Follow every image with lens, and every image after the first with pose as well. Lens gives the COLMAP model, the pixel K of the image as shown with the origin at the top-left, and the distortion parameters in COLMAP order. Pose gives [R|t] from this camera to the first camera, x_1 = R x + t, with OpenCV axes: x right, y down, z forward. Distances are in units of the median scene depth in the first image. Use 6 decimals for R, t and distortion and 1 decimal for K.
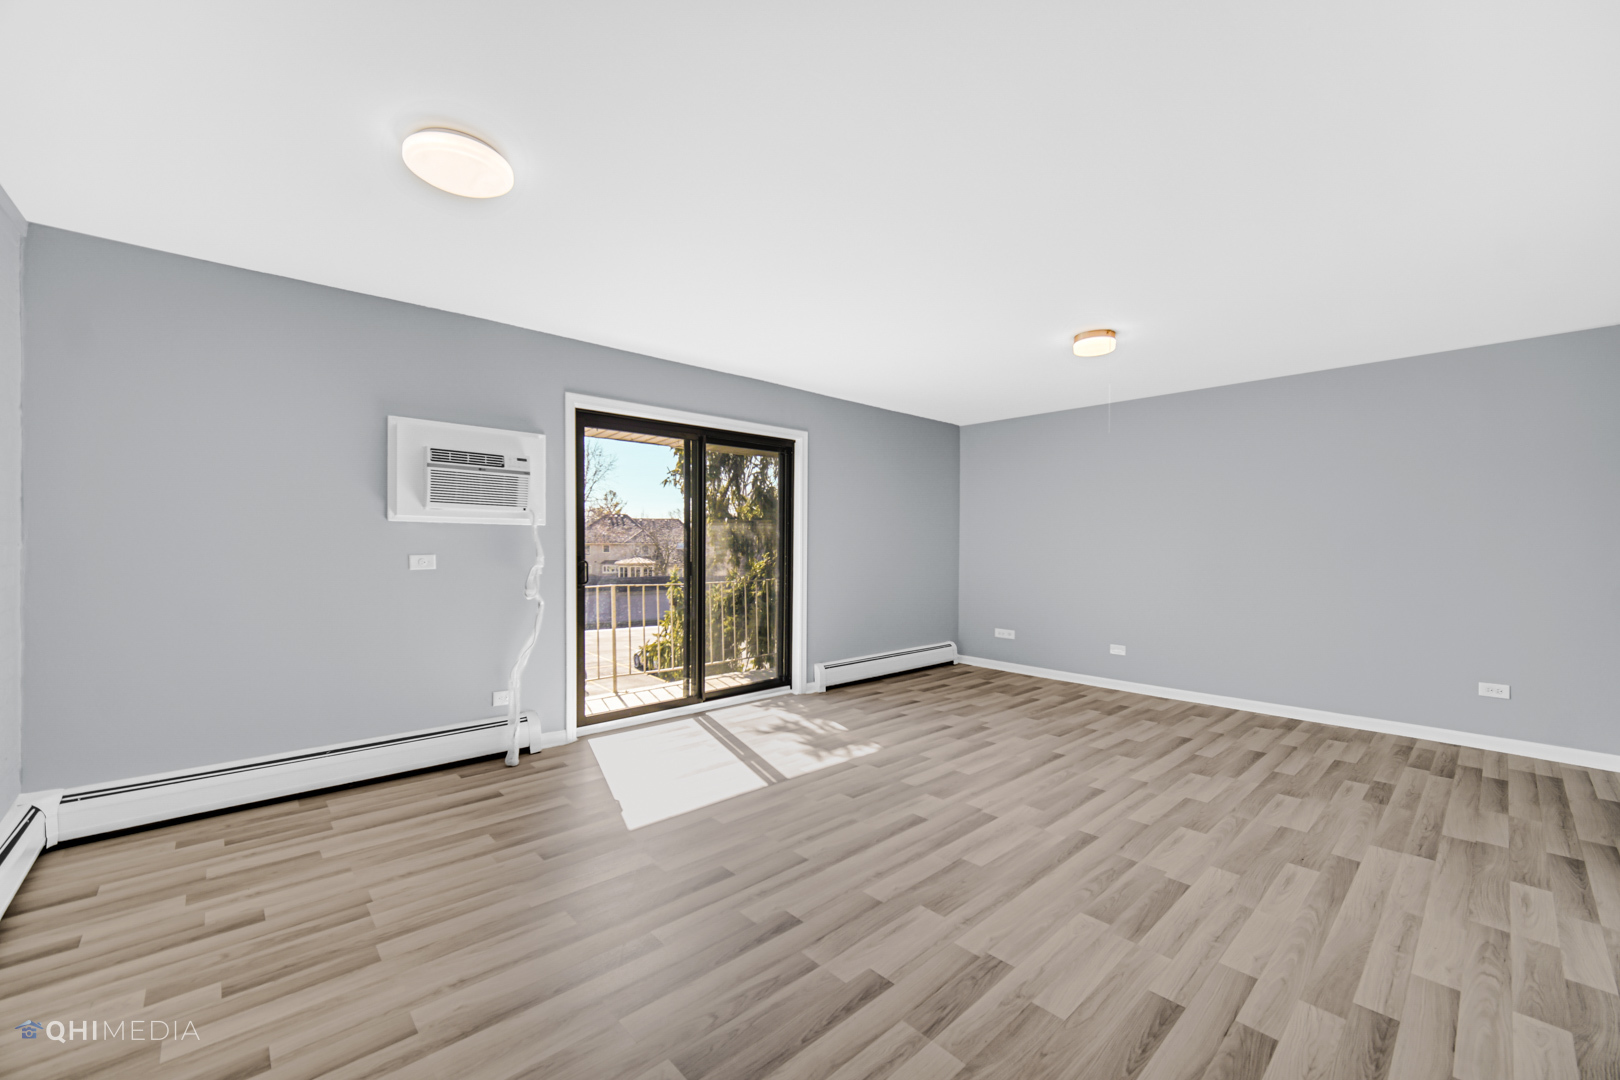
lens RADIAL K [[645.0, 0, 809.5], [0, 645.0, 546.7], [0, 0, 1]] dist [-0.001059, 0.000549]
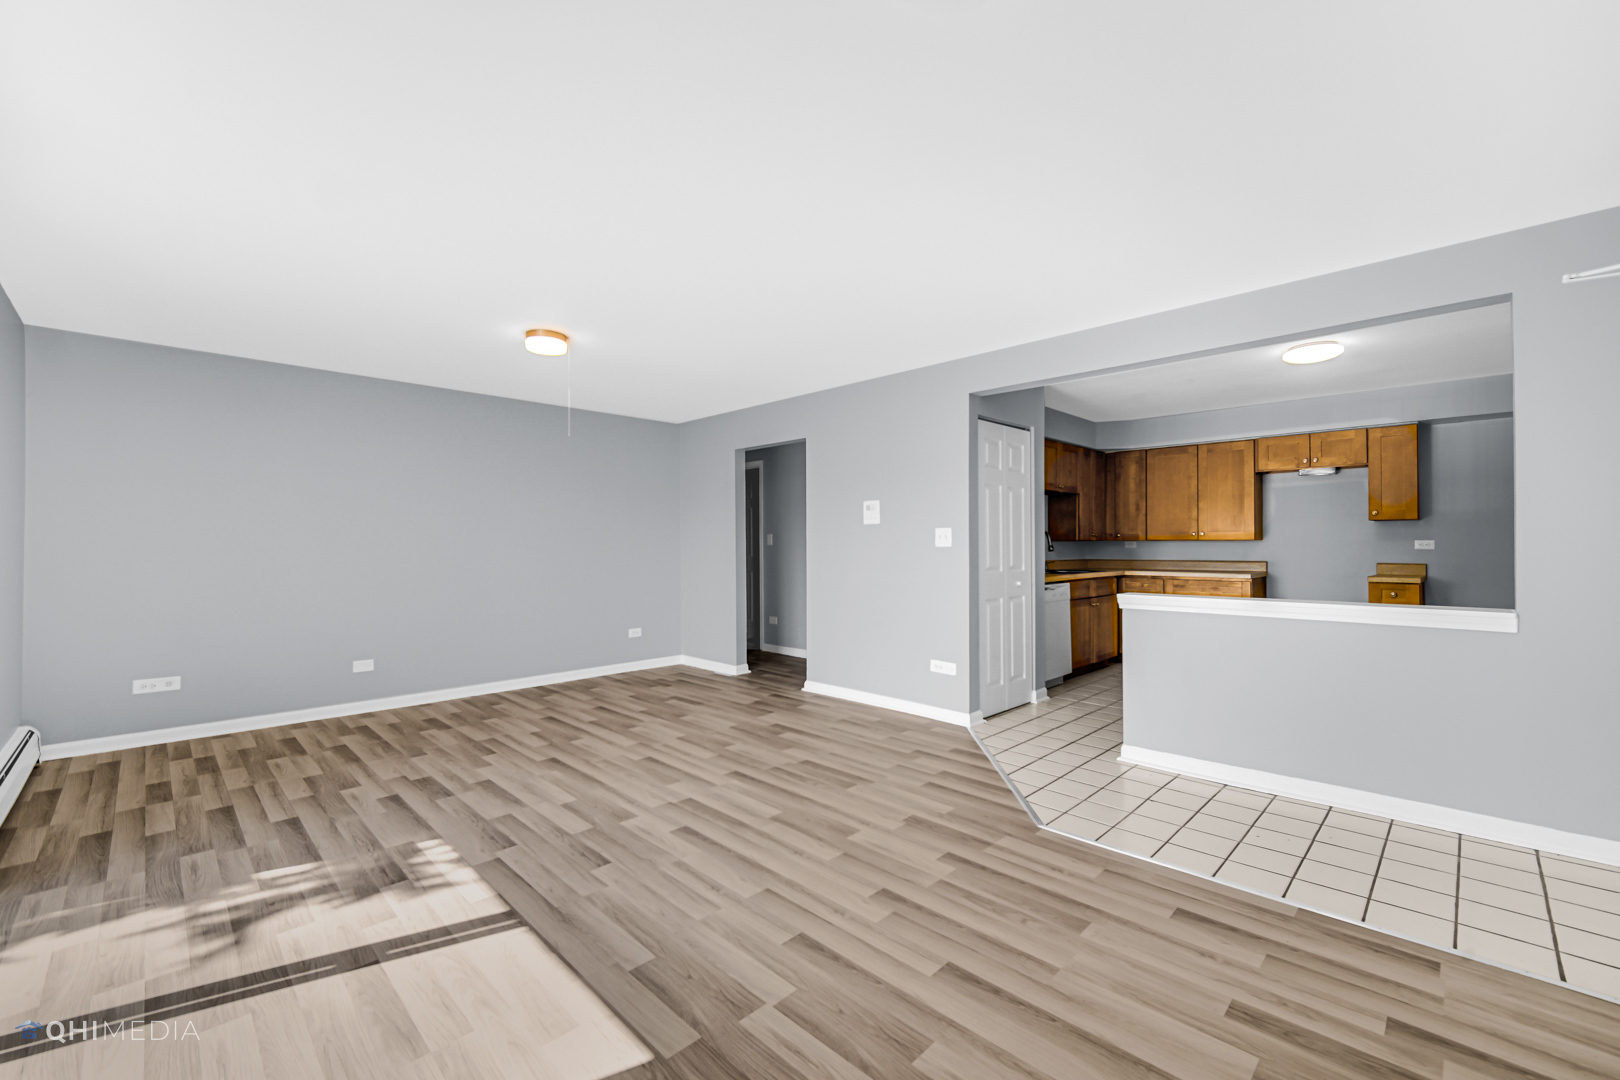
lens RADIAL K [[664.6, 0, 812.1], [0, 664.6, 542.5], [0, 0, 1]] dist [0.001090, 0.000160]
pose [[-0.042078, -0.003533, 0.999108, -0.692976], [0.007935, 0.999961, 0.003870, -0.004432], [-0.999083, 0.008090, -0.042048, 0.716527]]
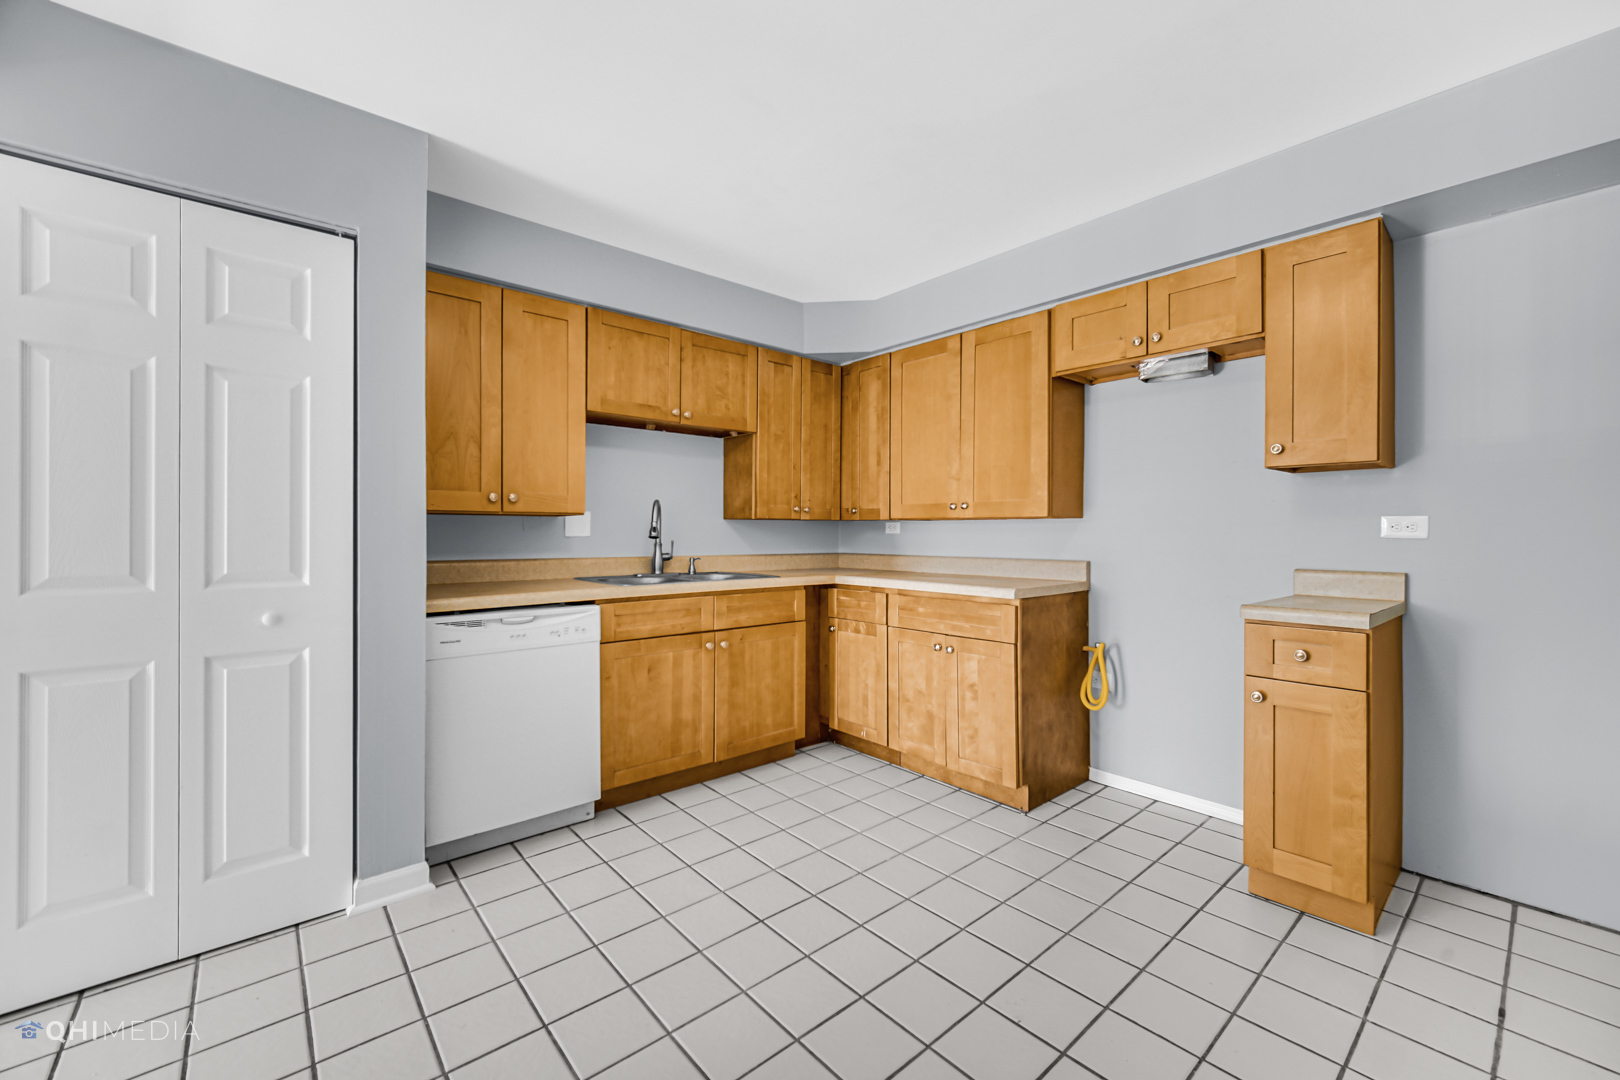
lens RADIAL K [[643.0, 0, 810.0], [0, 643.0, 540.0], [0, 0, 1]] dist [-0.000572, -0.000307]
pose [[0.025134, -0.017022, 0.999539, 0.204313], [0.002564, 0.999853, 0.016963, 0.019920], [-0.999681, 0.002136, 0.025174, -0.263741]]
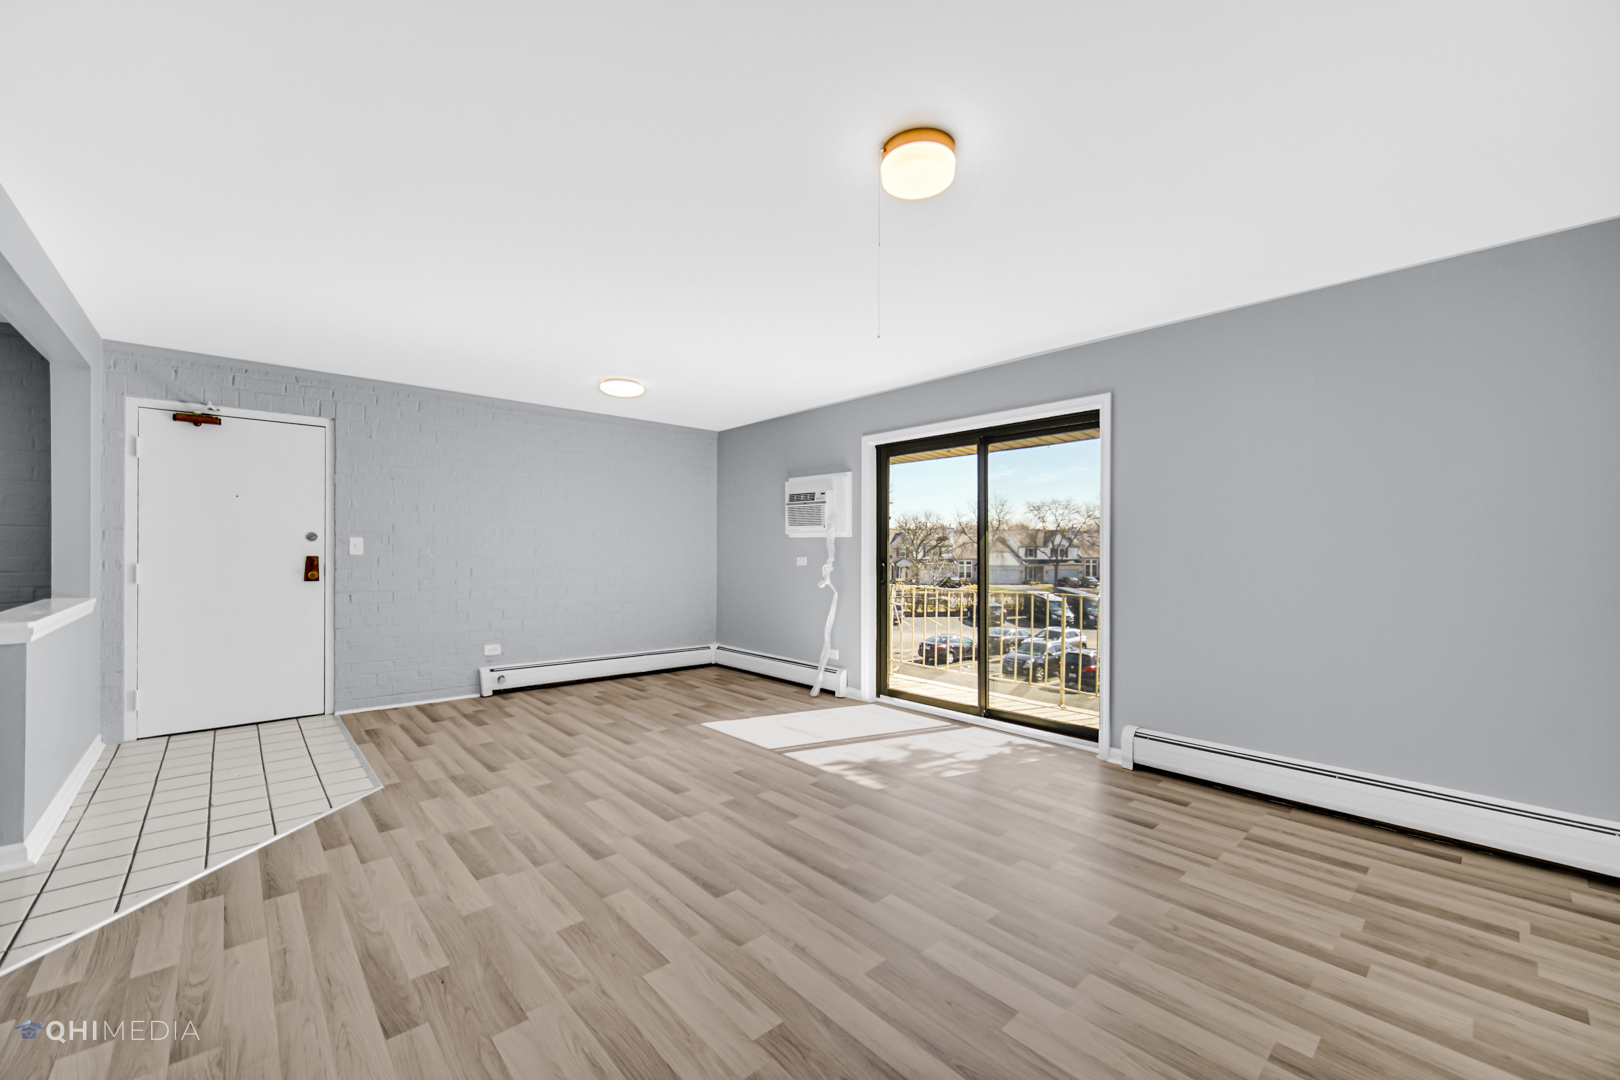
lens RADIAL K [[643.0, 0, 810.0], [0, 643.0, 540.0], [0, 0, 1]] dist [-0.000572, -0.000307]
pose [[-0.007611, -0.020118, -0.999769, 1.099661], [-0.009732, 0.999752, -0.020043, 0.002756], [0.999924, 0.009577, -0.007804, 1.042628]]
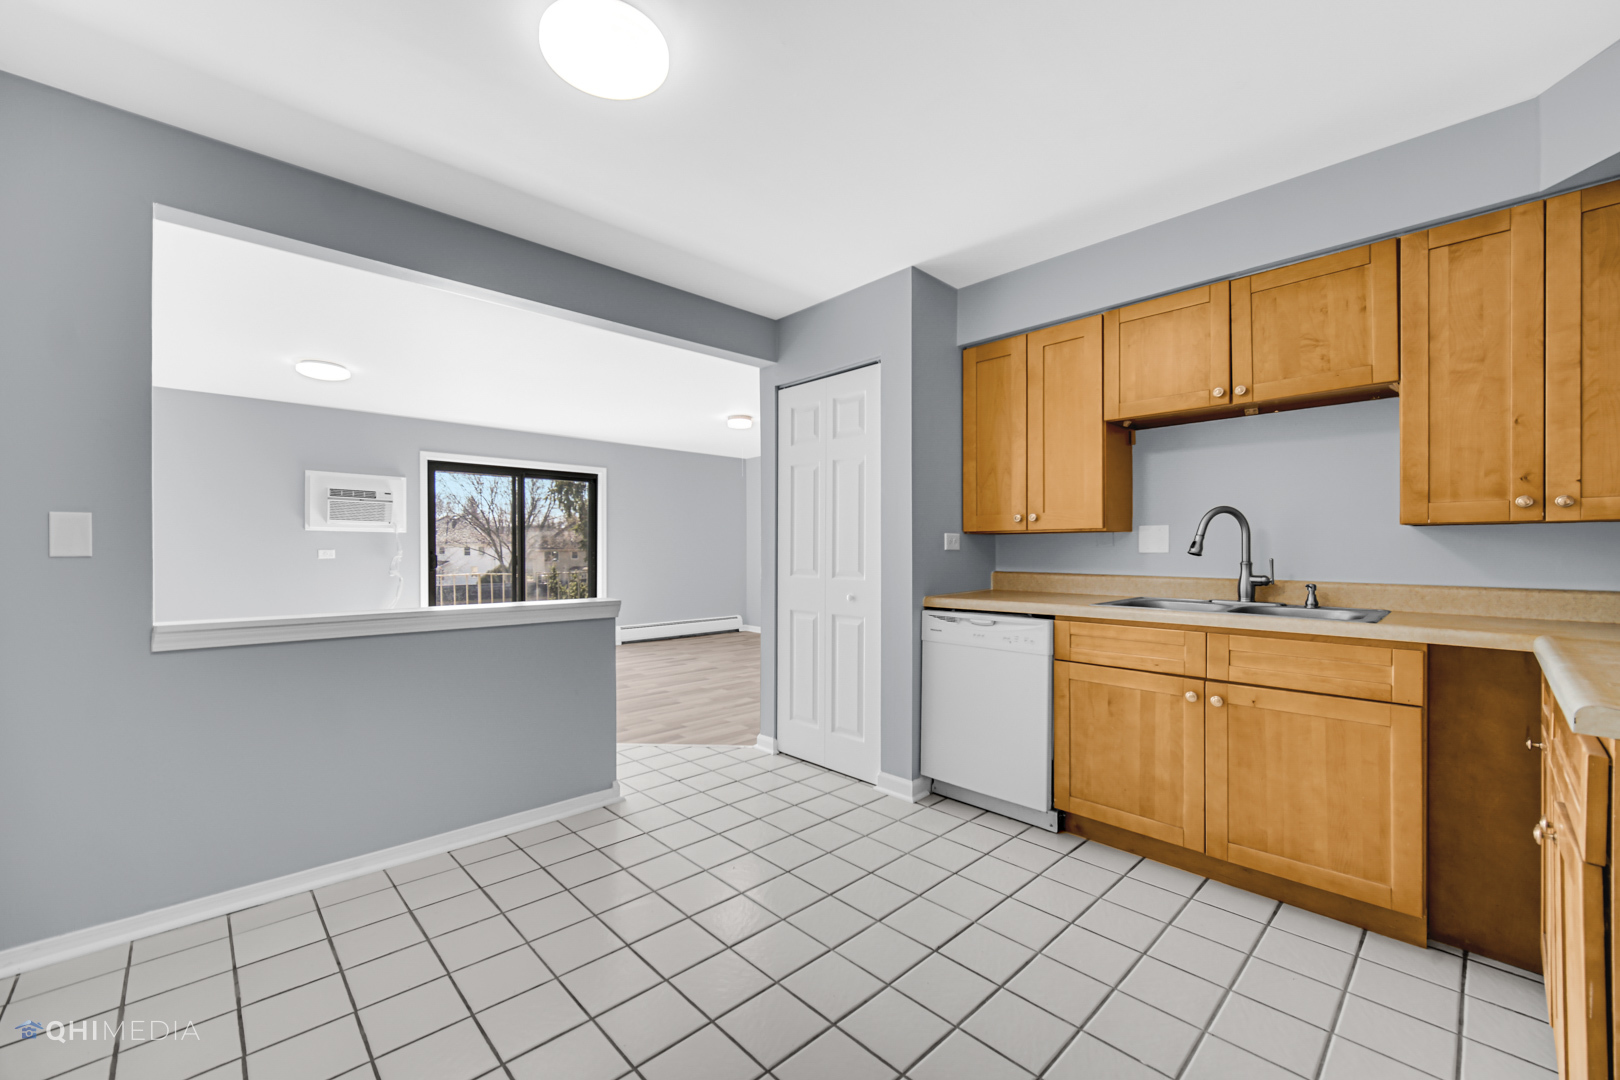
lens RADIAL K [[651.5, 0, 801.8], [0, 651.5, 550.7], [0, 0, 1]] dist [-0.002517, -0.000245]
pose [[0.999867, -0.005848, 0.015210, 0.647249], [0.005882, 0.999980, -0.002183, 0.026343], [-0.015197, 0.002272, 0.999882, -0.762365]]
